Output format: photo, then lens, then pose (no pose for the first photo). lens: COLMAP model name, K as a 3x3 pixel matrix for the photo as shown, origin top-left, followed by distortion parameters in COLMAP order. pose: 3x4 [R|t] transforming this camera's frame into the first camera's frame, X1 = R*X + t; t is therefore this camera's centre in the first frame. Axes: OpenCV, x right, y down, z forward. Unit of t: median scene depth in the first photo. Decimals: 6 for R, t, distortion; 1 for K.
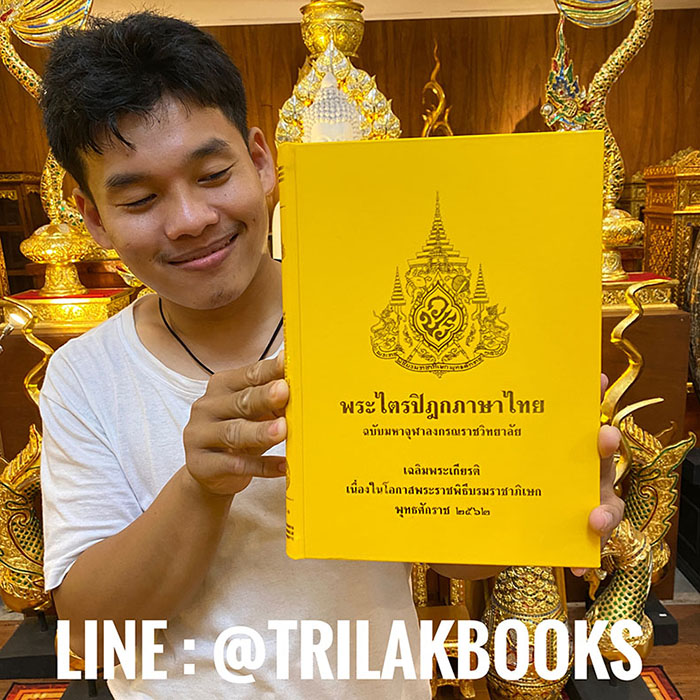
lens RADIAL K [[724.5, 0, 353.1], [0, 724.5, 360.2], [0, 0, 1]] dist [-0.010004, 0.025903]
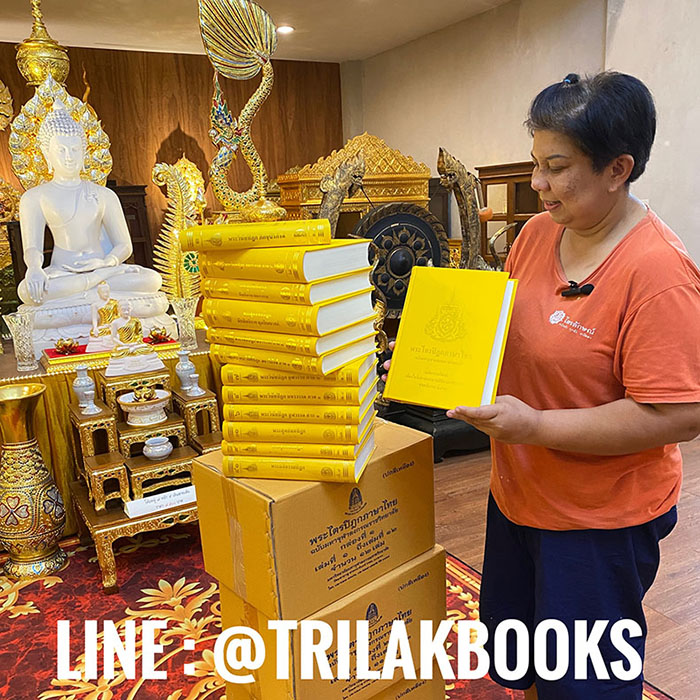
lens RADIAL K [[706.9, 0, 347.2], [0, 706.9, 365.2], [0, 0, 1]] dist [0.083423, -0.169939]
pose [[0.877320, -0.109165, 0.467326, -0.217774], [0.116528, 0.993099, 0.013222, 0.130804], [-0.465544, 0.042856, 0.883986, -0.375656]]
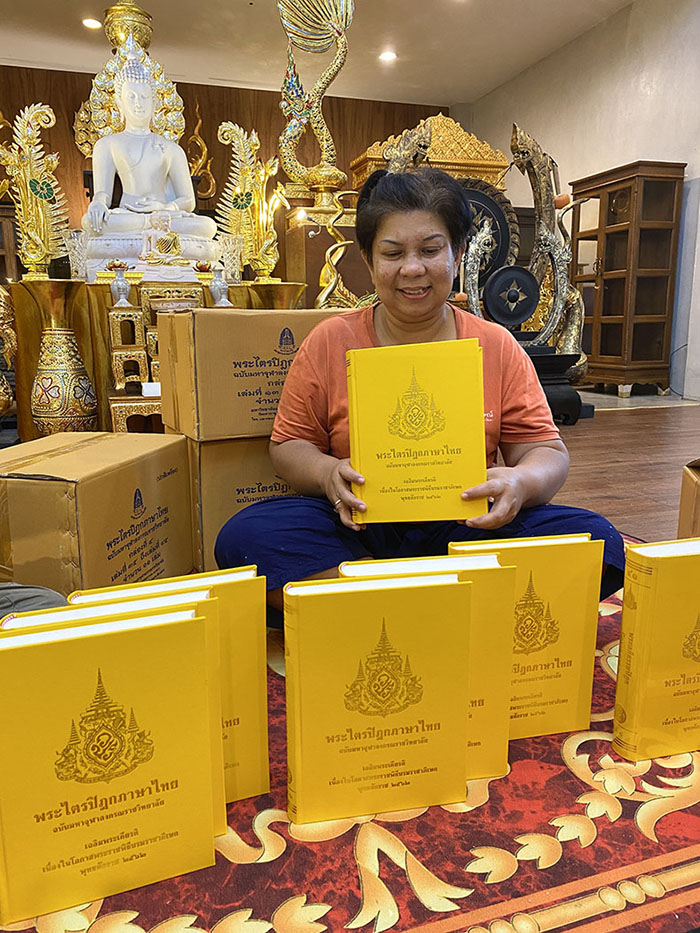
lens RADIAL K [[715.7, 0, 352.8], [0, 715.7, 465.9], [0, 0, 1]] dist [0.029829, -0.027672]
pose [[0.947417, -0.039477, 0.317558, -0.098282], [0.047969, 0.998669, -0.018964, 0.436637], [-0.316387, 0.033200, 0.948049, -0.428920]]
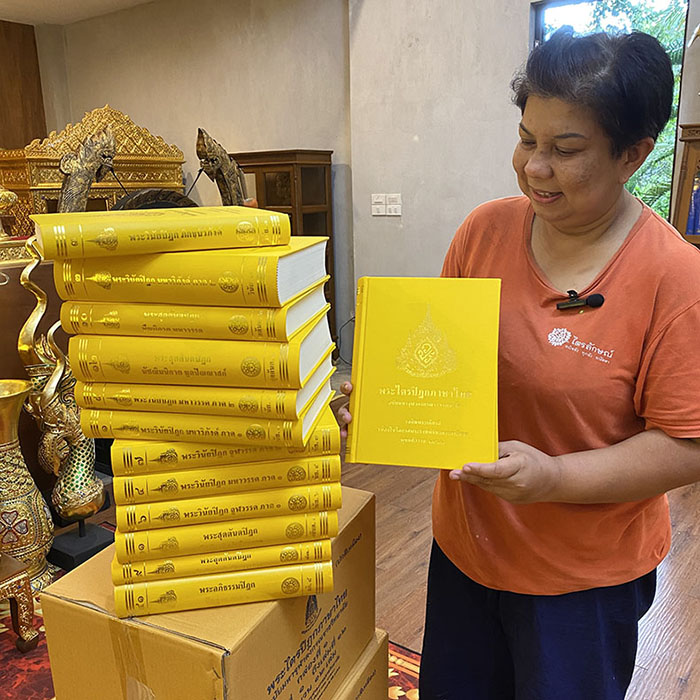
lens RADIAL K [[719.9, 0, 350.8], [0, 719.9, 361.0], [0, 0, 1]] dist [0.022106, -0.021132]
pose [[0.608532, -0.165616, 0.776054, -0.234926], [0.169970, 0.982484, 0.076390, 0.086397], [-0.775112, 0.085420, 0.626023, -0.174864]]
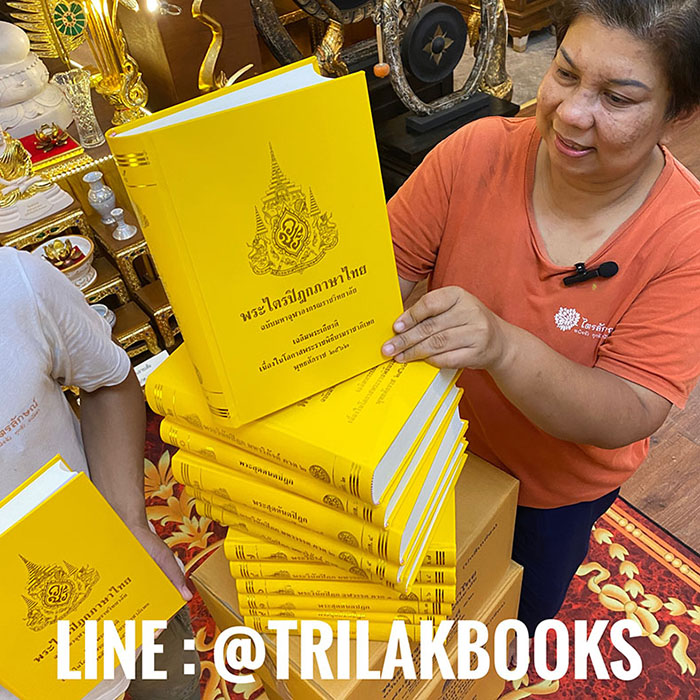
lens RADIAL K [[717.2, 0, 346.9], [0, 717.2, 354.8], [0, 0, 1]] dist [0.020394, -0.009359]
pose [[0.804268, -0.437262, 0.402437, -0.112251], [0.203805, 0.839081, 0.504387, -0.083750], [-0.558227, -0.323643, 0.763962, -0.141165]]
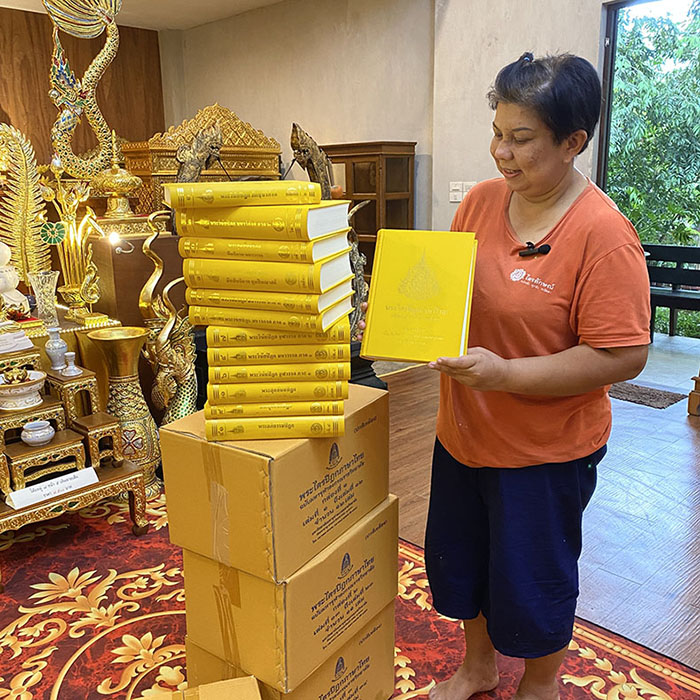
lens RADIAL K [[714.6, 0, 346.8], [0, 714.6, 360.8], [0, 0, 1]] dist [0.025827, -0.022668]
pose [[0.714740, -0.148560, 0.683430, -0.331832], [0.141331, 0.987700, 0.066894, 0.130961], [-0.684962, 0.048778, 0.726944, -0.318005]]
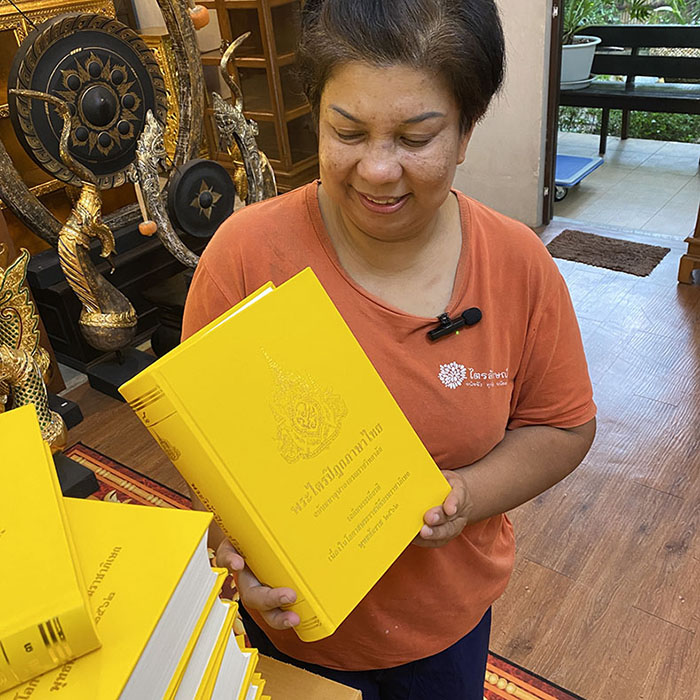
lens RADIAL K [[717.6, 0, 351.2], [0, 717.6, 361.7], [0, 0, 1]] dist [0.018142, -0.019402]
pose [[0.595876, -0.441876, 0.670580, -0.039904], [0.240354, 0.894866, 0.376090, -0.031312], [-0.766265, -0.062927, 0.639436, -0.083458]]
